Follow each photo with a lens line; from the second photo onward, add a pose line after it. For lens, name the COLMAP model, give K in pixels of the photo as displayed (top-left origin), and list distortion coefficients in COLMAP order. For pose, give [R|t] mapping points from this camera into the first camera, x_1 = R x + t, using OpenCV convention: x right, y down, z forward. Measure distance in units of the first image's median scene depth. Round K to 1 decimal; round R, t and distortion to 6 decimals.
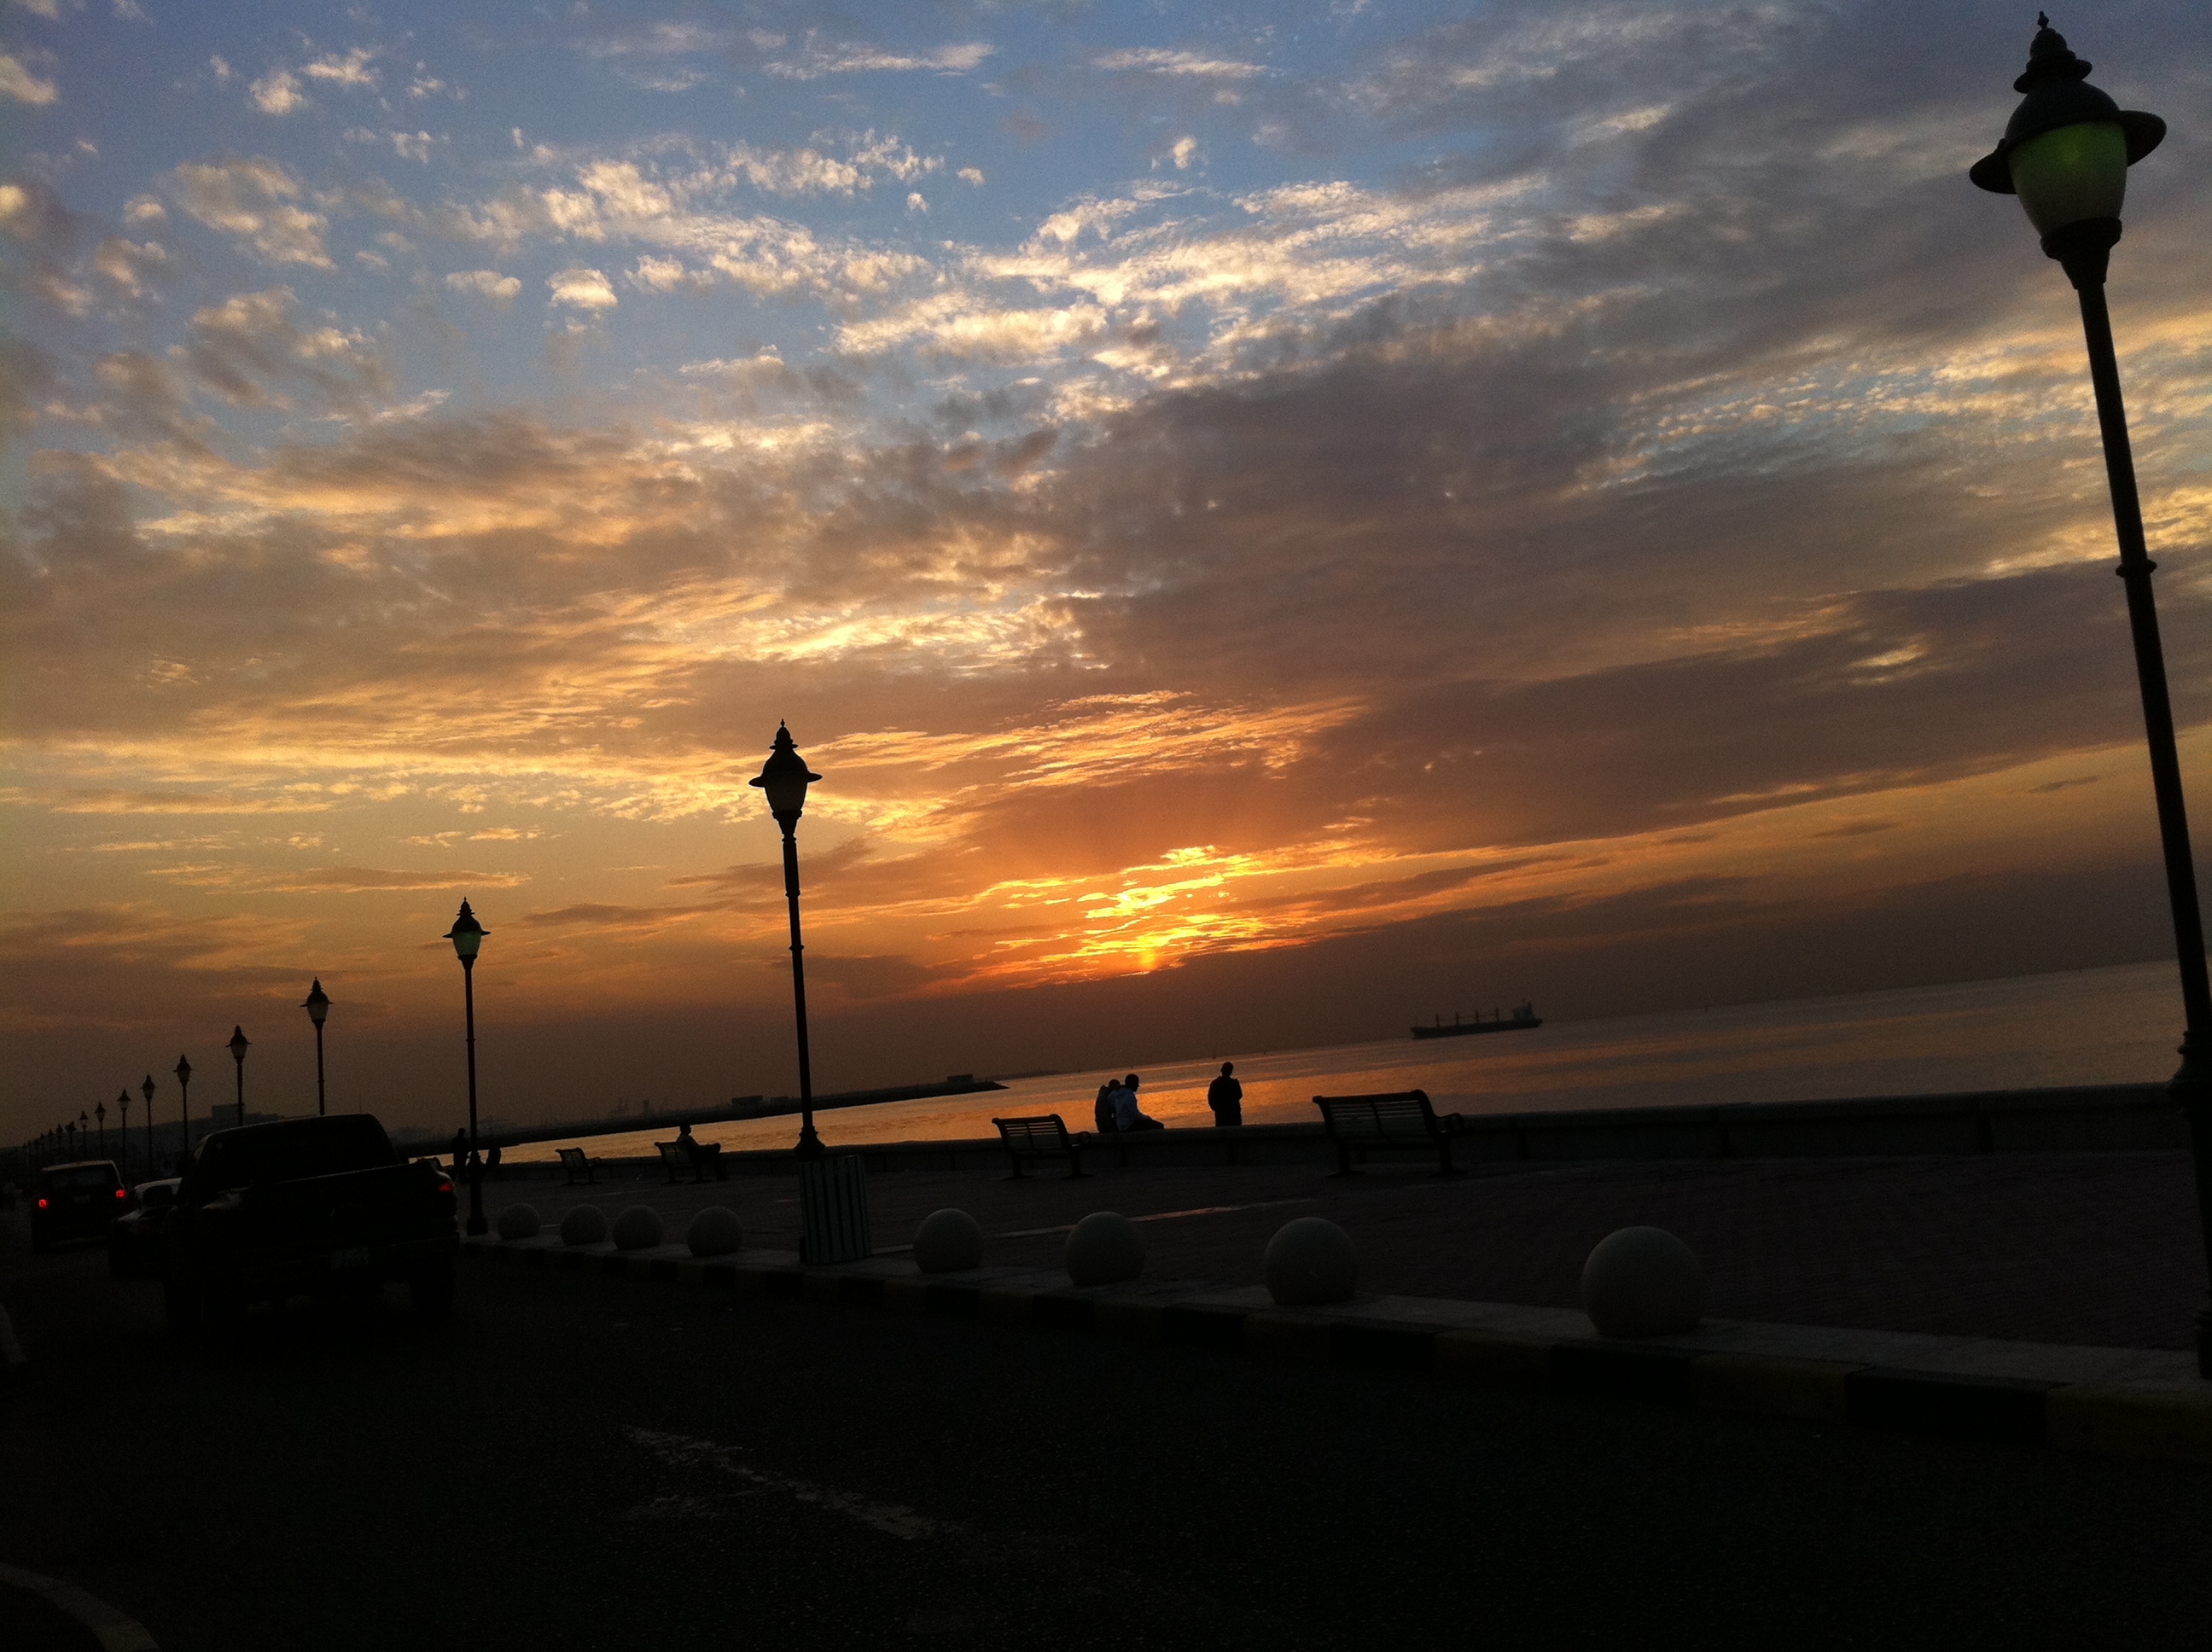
lens RADIAL K [[2387.1, 0, 1106.0], [0, 2387.1, 826.0], [0, 0, 1]] dist [-0.012222, -0.006028]
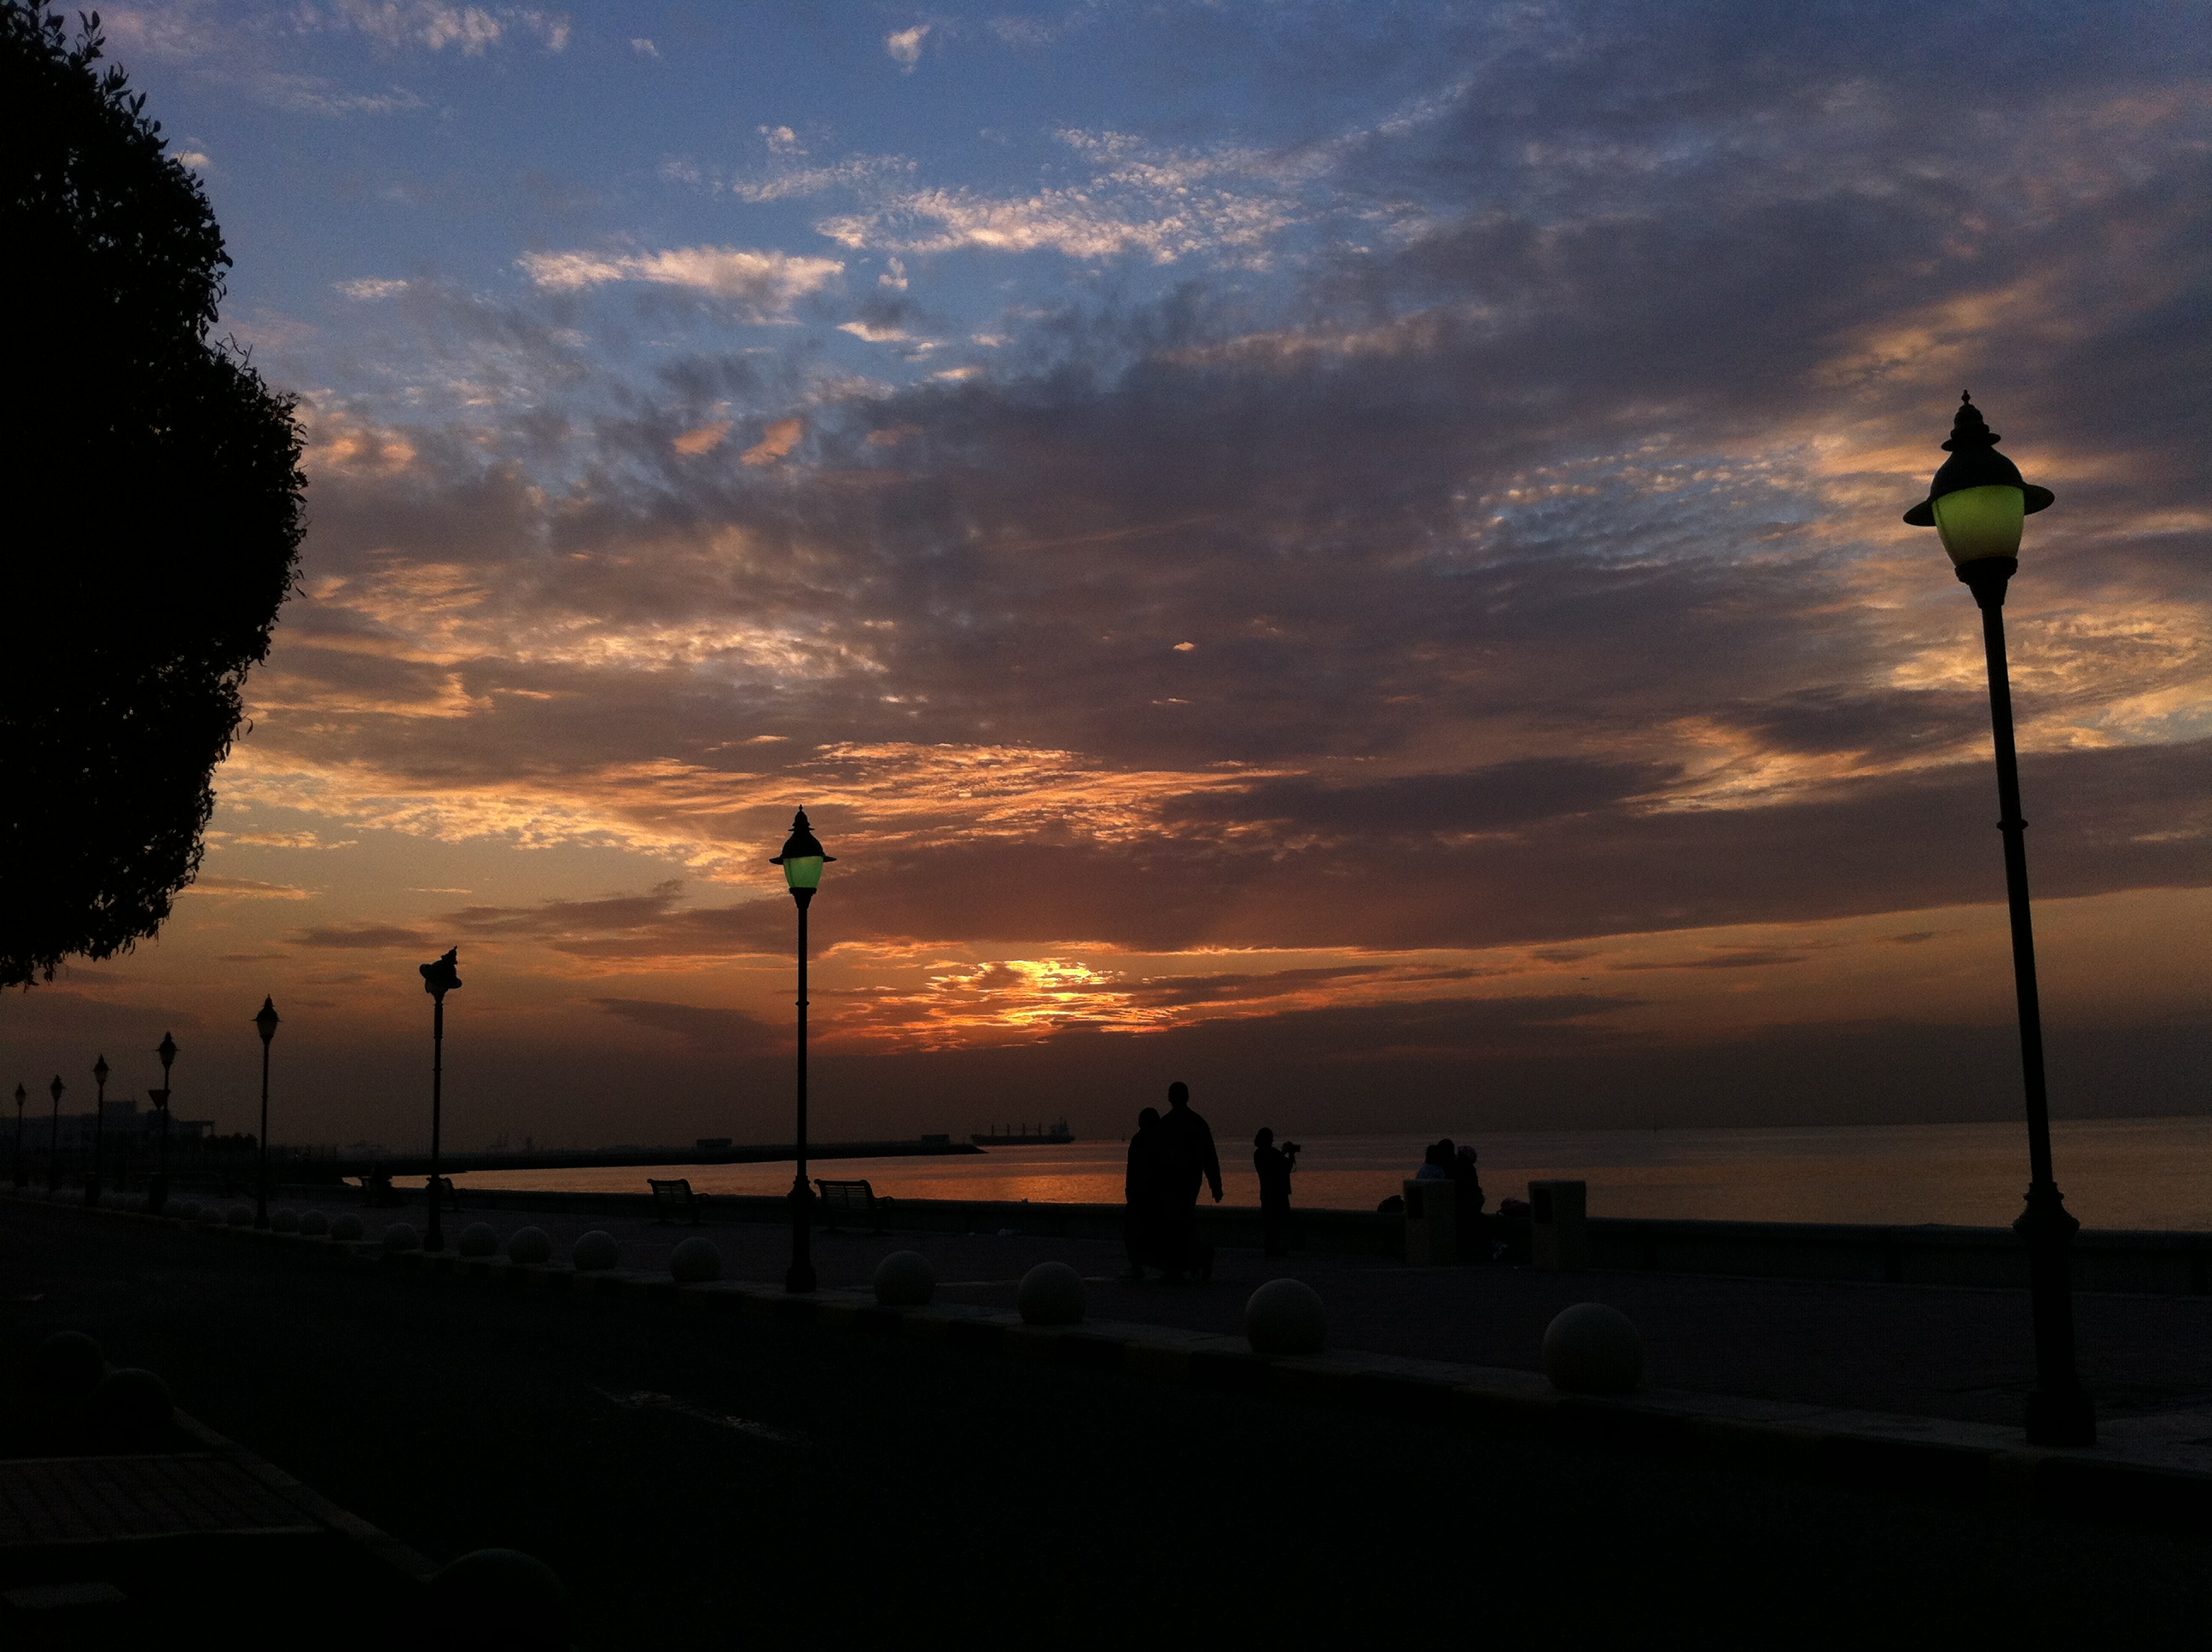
lens RADIAL K [[2132.1, 0, 1106.0], [0, 2132.1, 826.0], [0, 0, 1]] dist [0.160769, -0.439219]
pose [[0.996354, 0.085012, -0.007240, 0.077671], [-0.085252, 0.995351, -0.044812, 0.008290], [0.003397, 0.045266, 0.998969, 0.157775]]
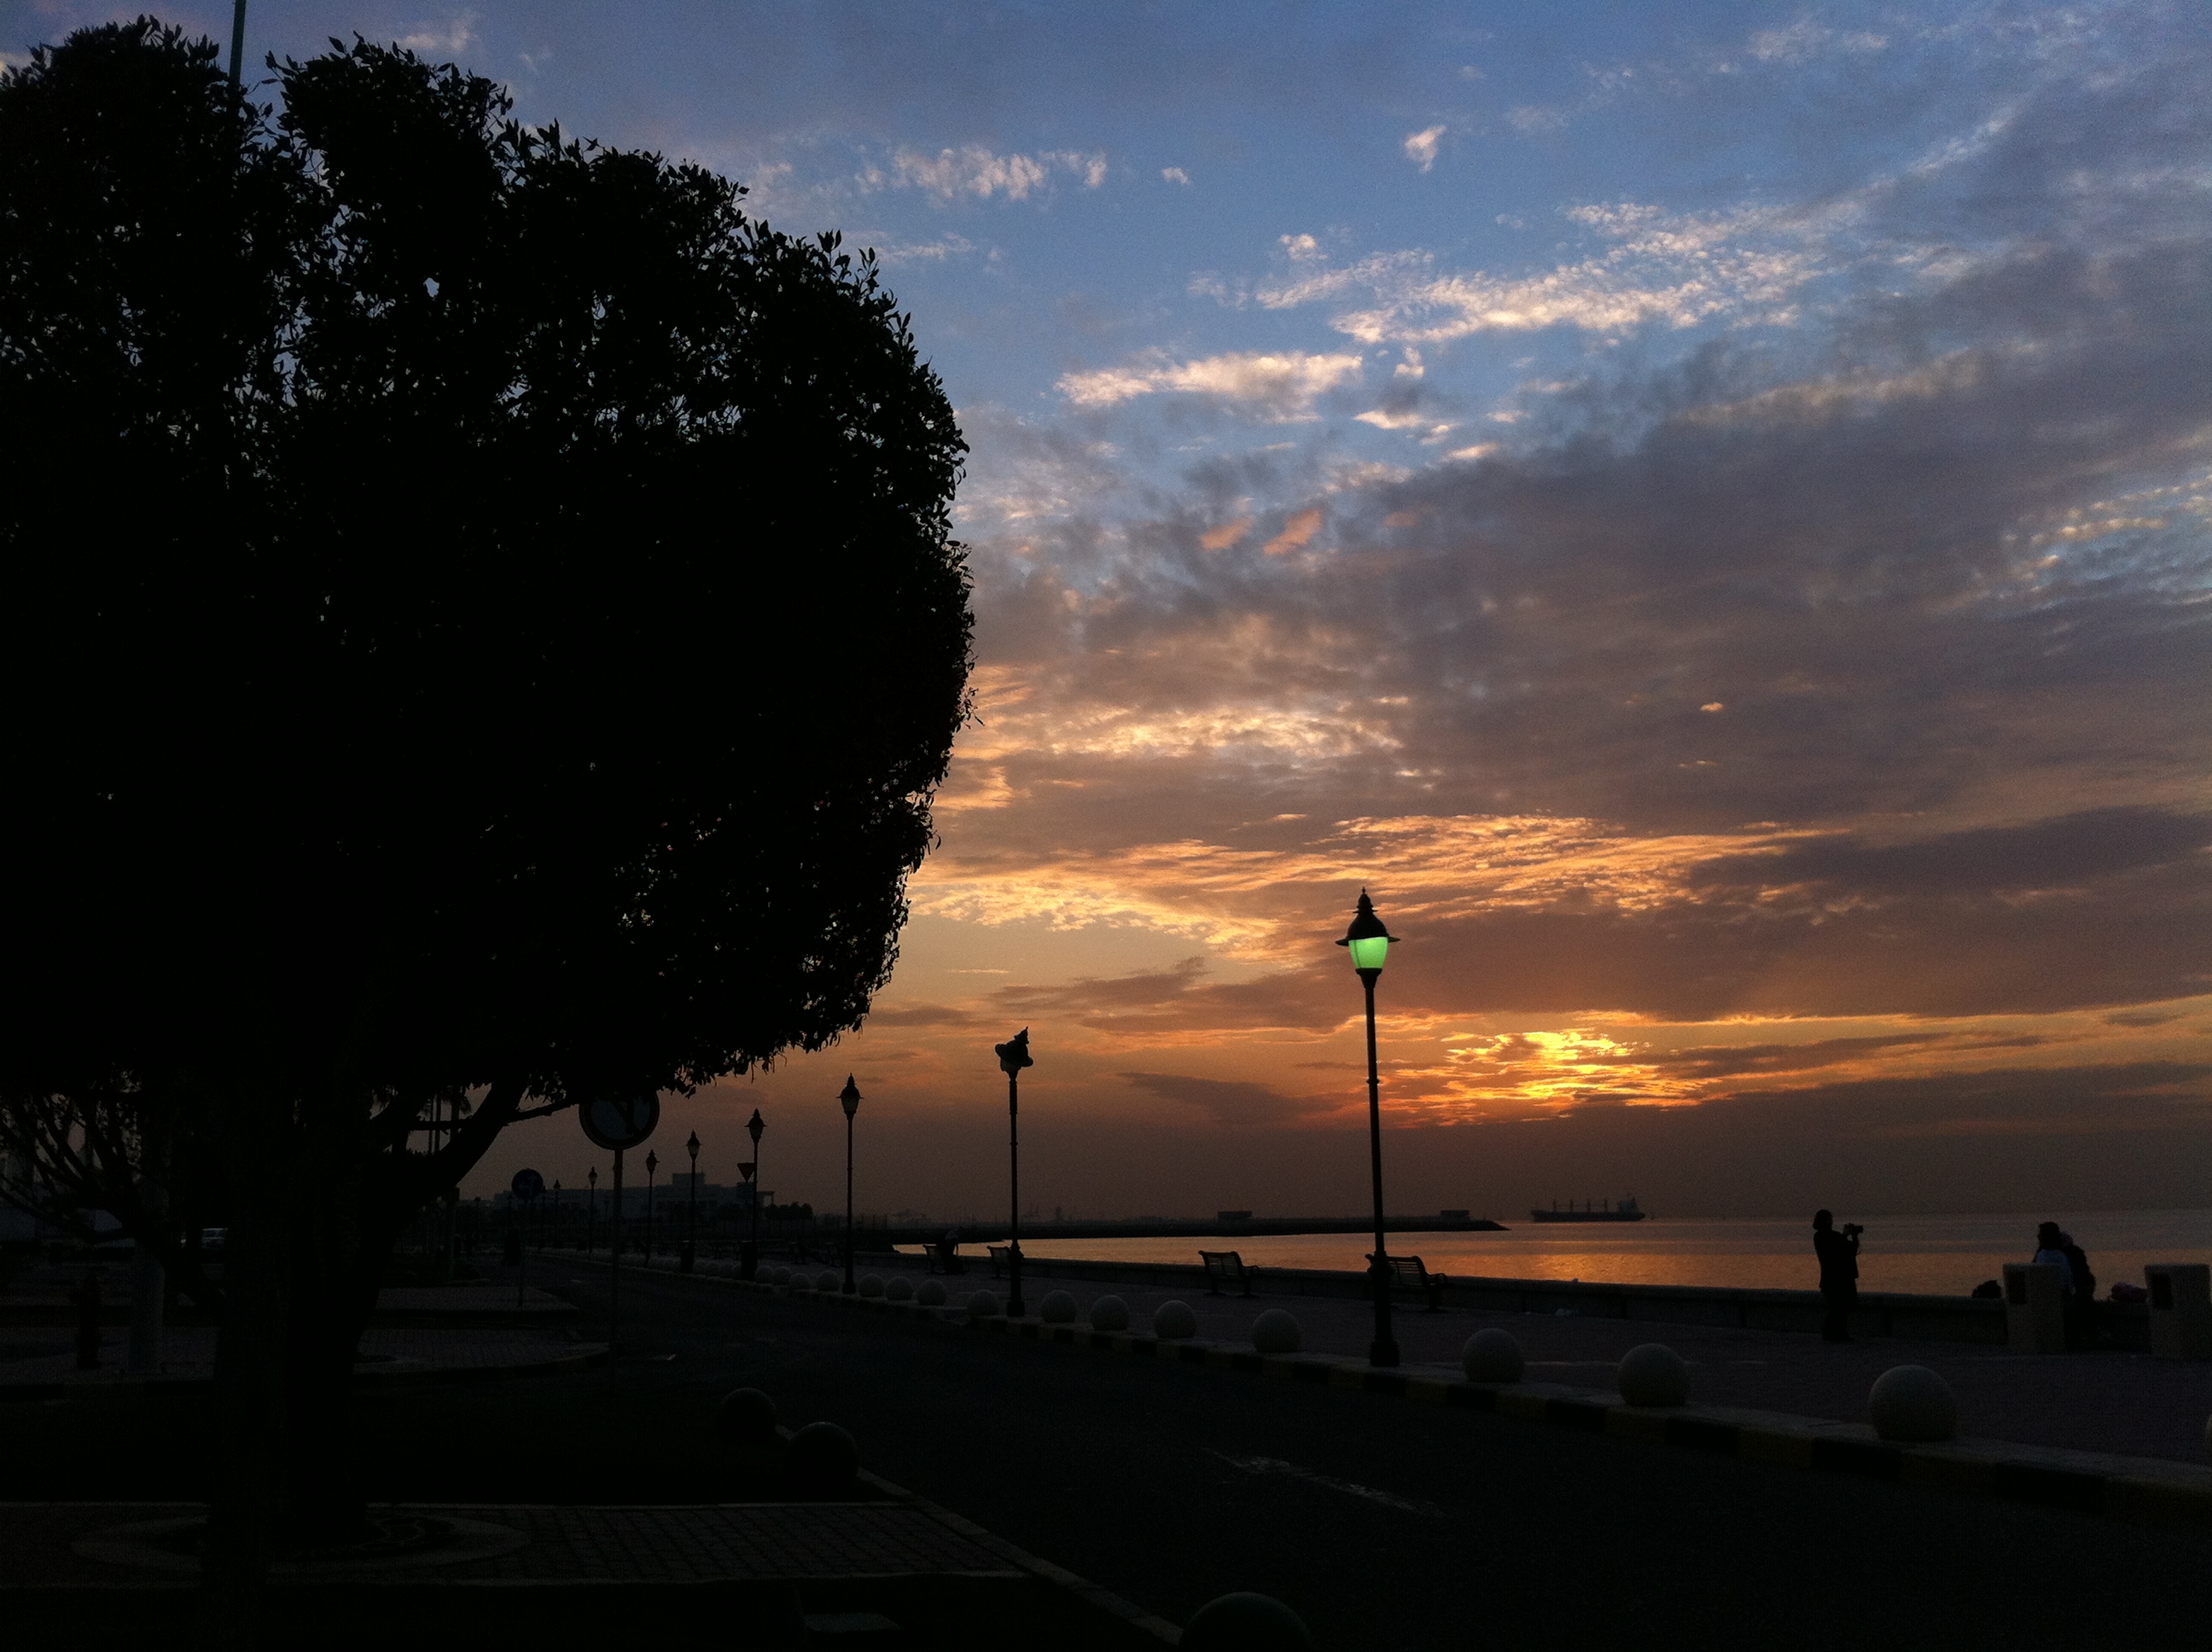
lens RADIAL K [[2136.9, 0, 1102.2], [0, 2136.9, 792.6], [0, 0, 1]] dist [0.131847, -0.349430]
pose [[0.970627, 0.045733, -0.236204, 0.068124], [-0.065263, 0.995005, -0.075532, 0.007790], [0.231570, 0.088729, 0.968763, 0.146787]]
